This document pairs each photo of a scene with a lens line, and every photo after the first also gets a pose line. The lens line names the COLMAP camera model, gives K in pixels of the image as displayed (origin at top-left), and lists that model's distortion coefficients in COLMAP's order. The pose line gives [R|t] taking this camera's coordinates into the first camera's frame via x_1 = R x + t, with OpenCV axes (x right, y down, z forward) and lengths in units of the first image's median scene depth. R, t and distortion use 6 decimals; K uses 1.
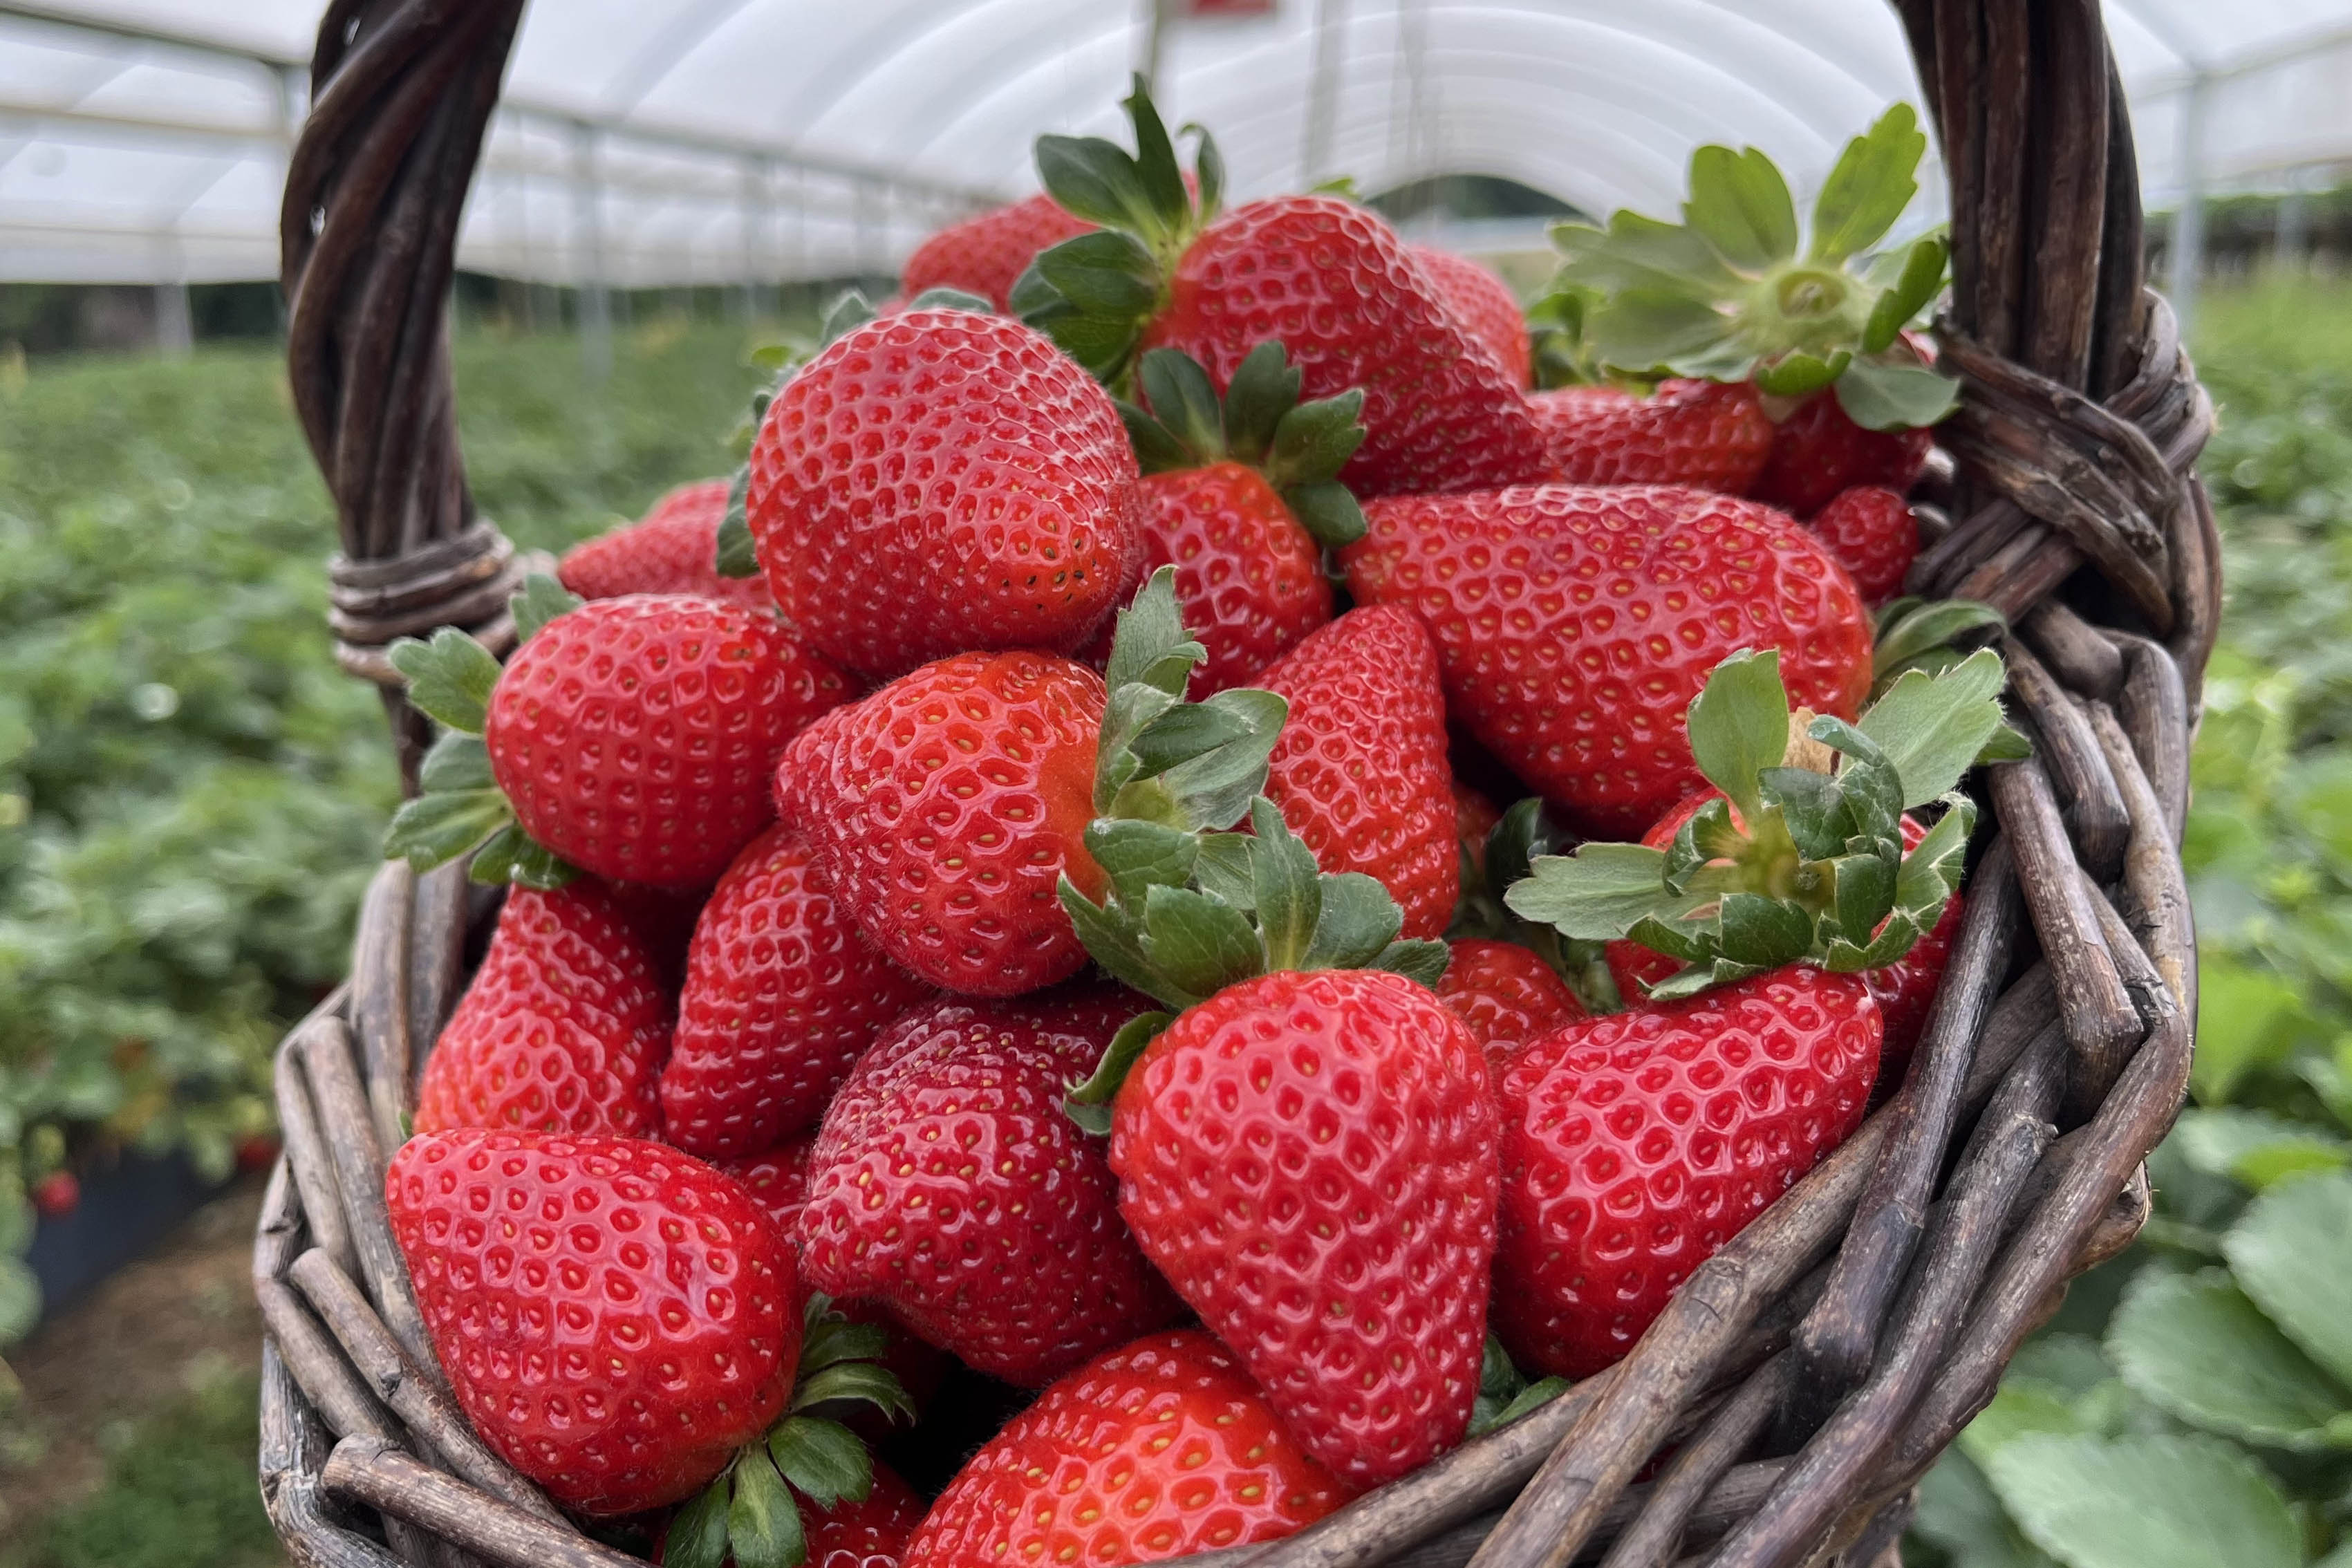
lens RADIAL K [[1734.5, 0, 1176.0], [0, 1734.5, 784.0], [0, 0, 1]] dist [-0.009068, -0.003265]
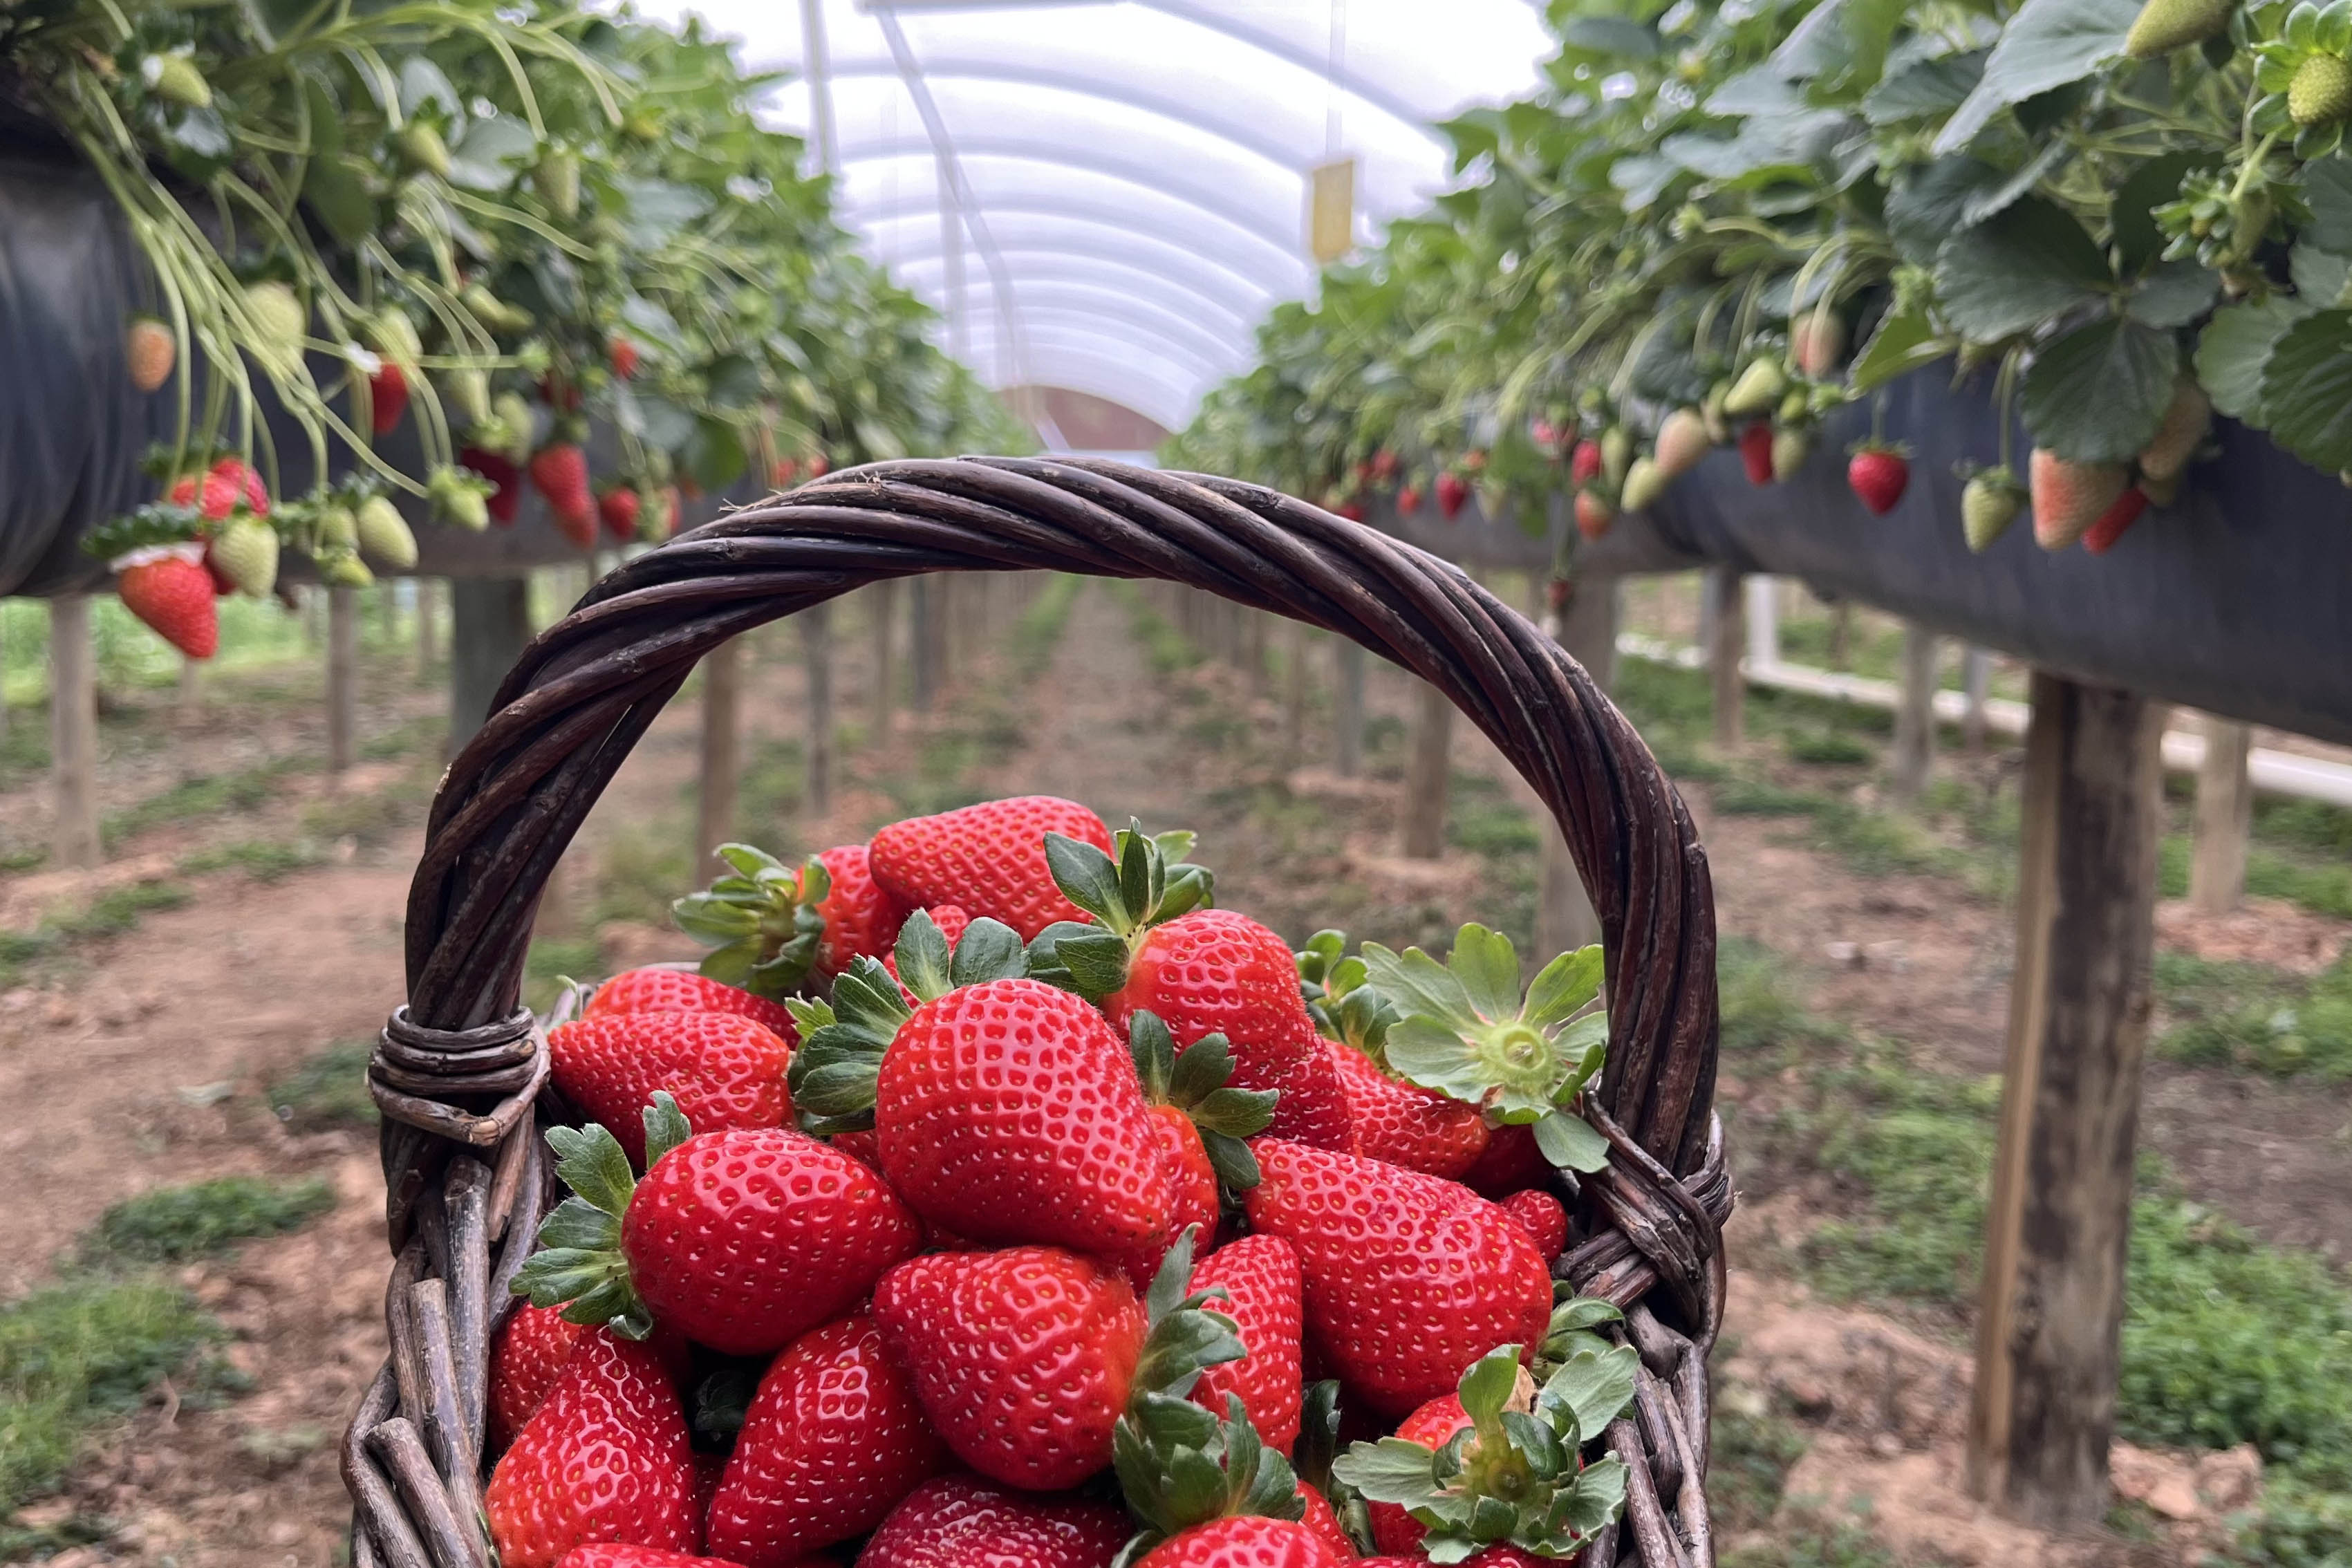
lens RADIAL K [[1802.8, 0, 1176.0], [0, 1802.8, 784.0], [0, 0, 1]] dist [0.032847, 0.001224]
pose [[0.926890, 0.252318, 0.277867, -0.462693], [-0.182597, 0.949944, -0.253505, -0.064261], [-0.327922, 0.184233, 0.926566, -0.466393]]
